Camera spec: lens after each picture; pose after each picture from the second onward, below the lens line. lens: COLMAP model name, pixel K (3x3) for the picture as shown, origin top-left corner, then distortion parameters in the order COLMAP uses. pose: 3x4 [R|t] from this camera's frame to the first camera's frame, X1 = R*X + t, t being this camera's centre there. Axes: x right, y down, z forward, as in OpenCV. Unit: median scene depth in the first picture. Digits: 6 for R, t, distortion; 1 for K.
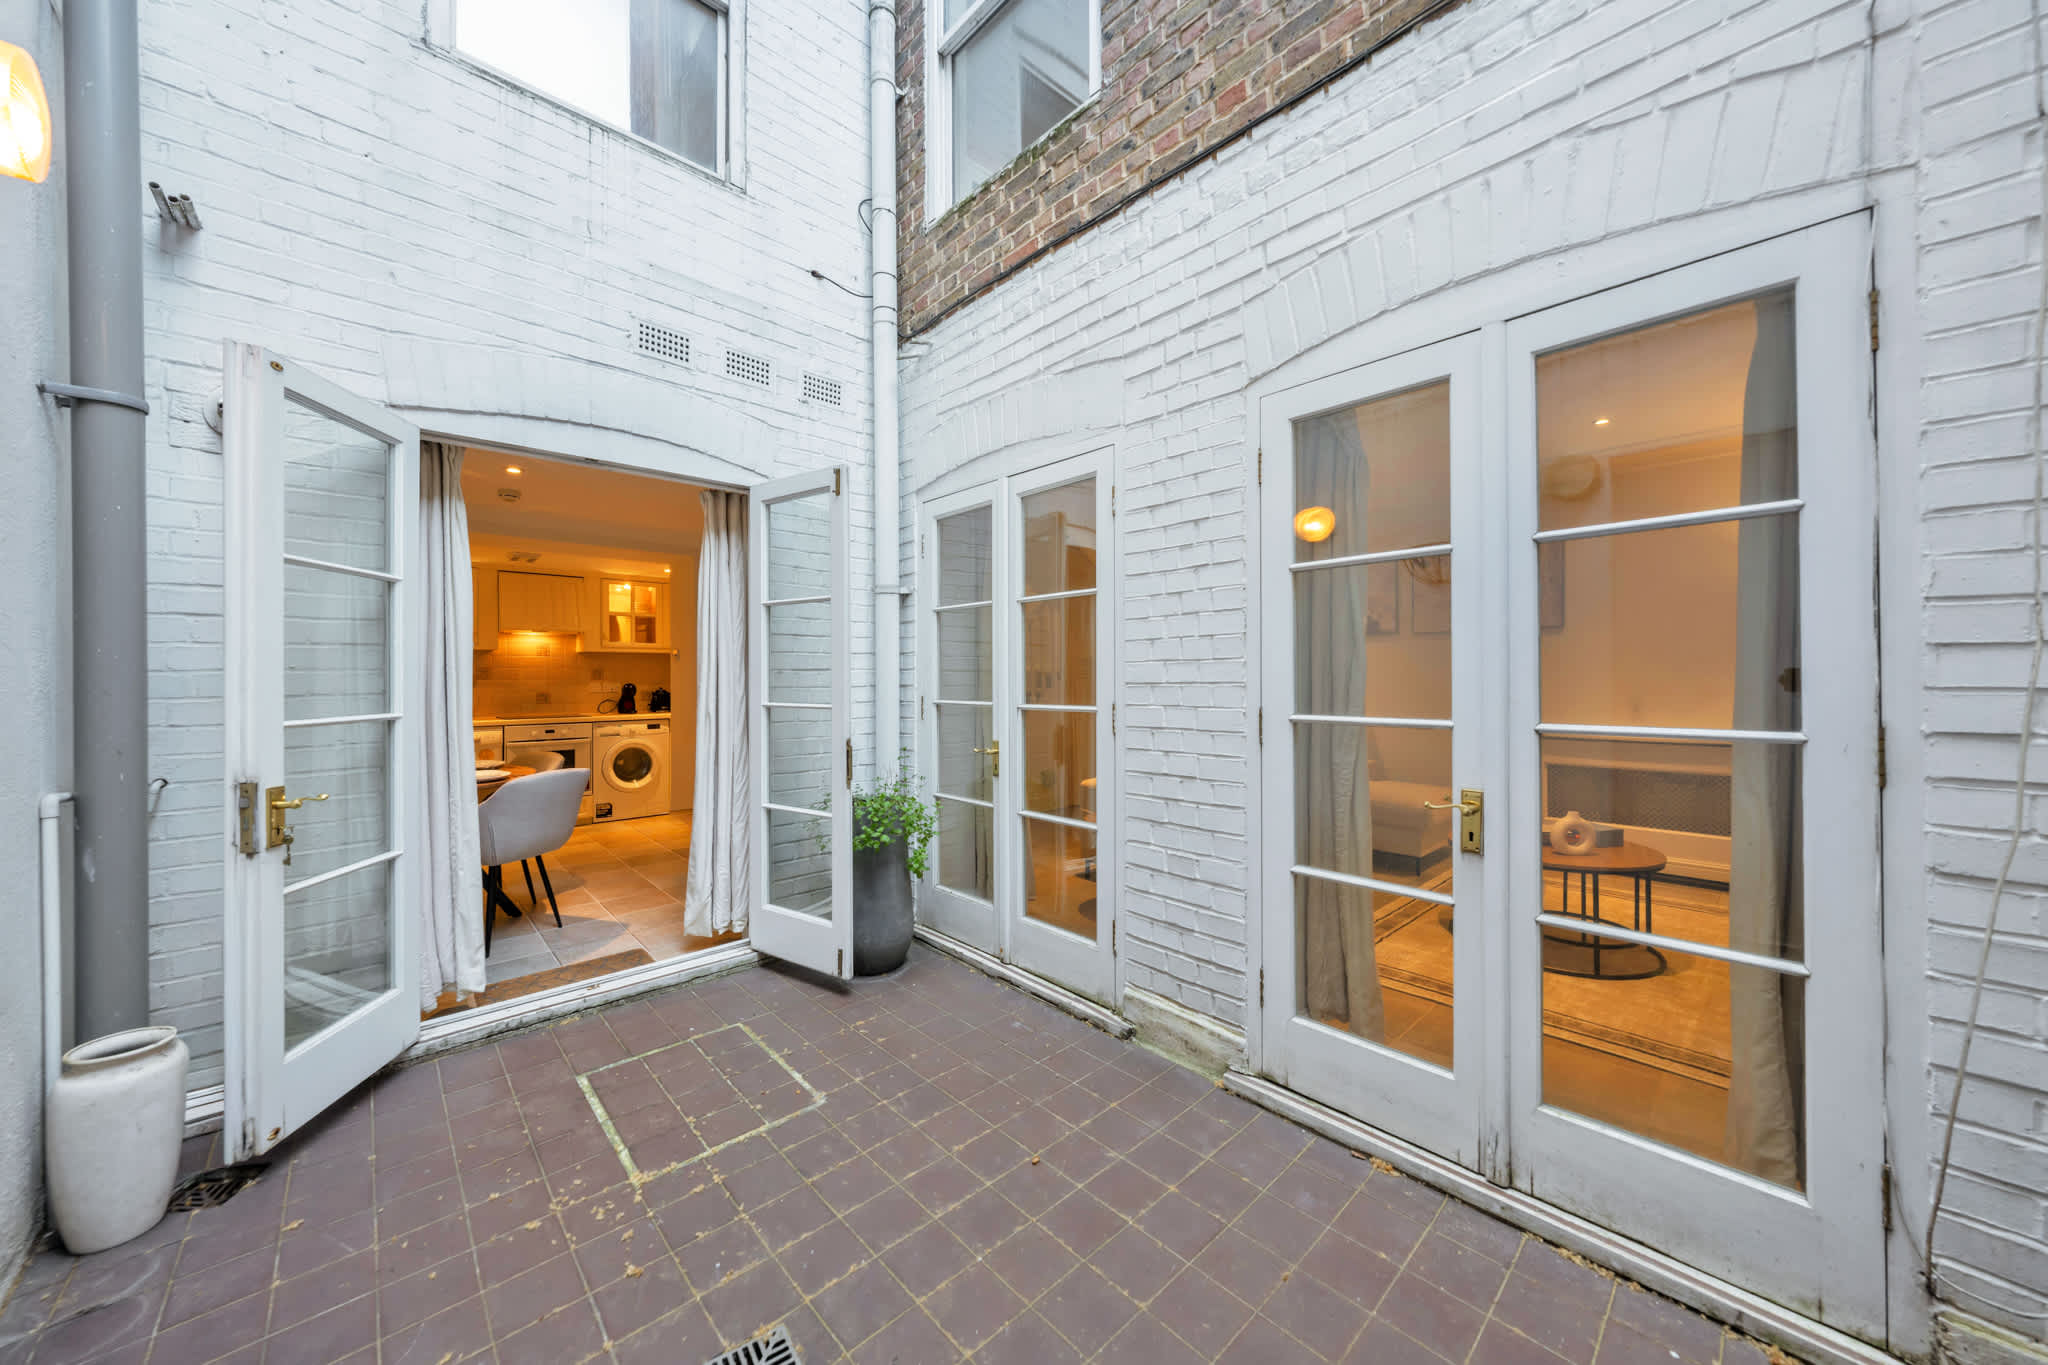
lens RADIAL K [[699.2, 0, 1015.8], [0, 699.2, 677.5], [0, 0, 1]] dist [0.000403, 0.000011]
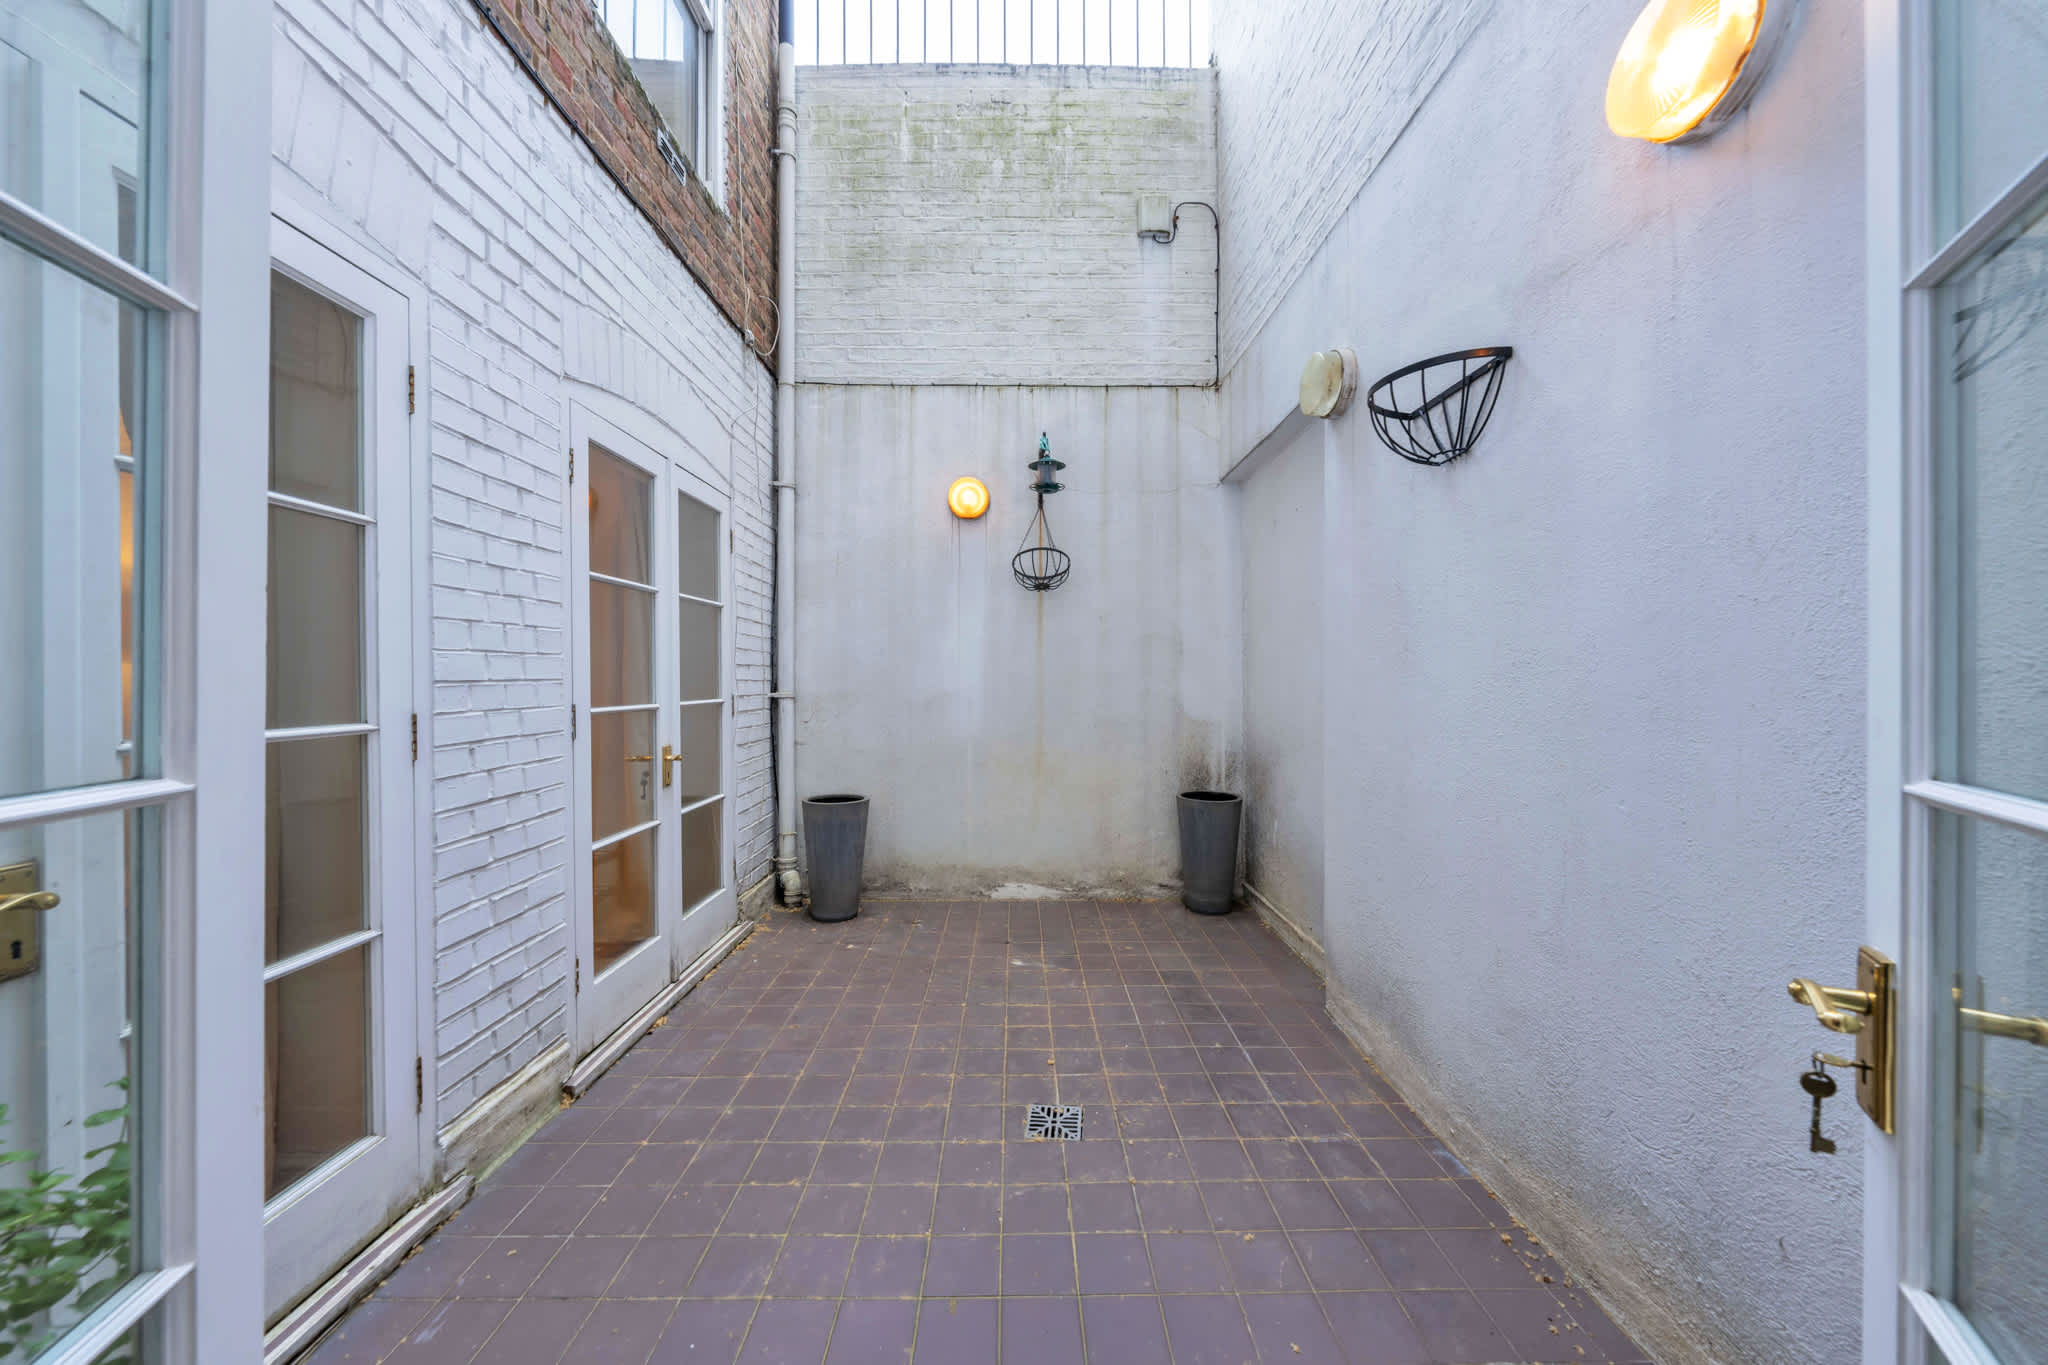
lens RADIAL K [[699.2, 0, 1015.8], [0, 699.2, 677.5], [0, 0, 1]] dist [0.000403, 0.000011]
pose [[-0.729514, 0.000222, 0.683966, -0.770510], [0.001548, 0.999998, 0.001327, 0.004360], [-0.683964, 0.002027, -0.729513, 1.228356]]
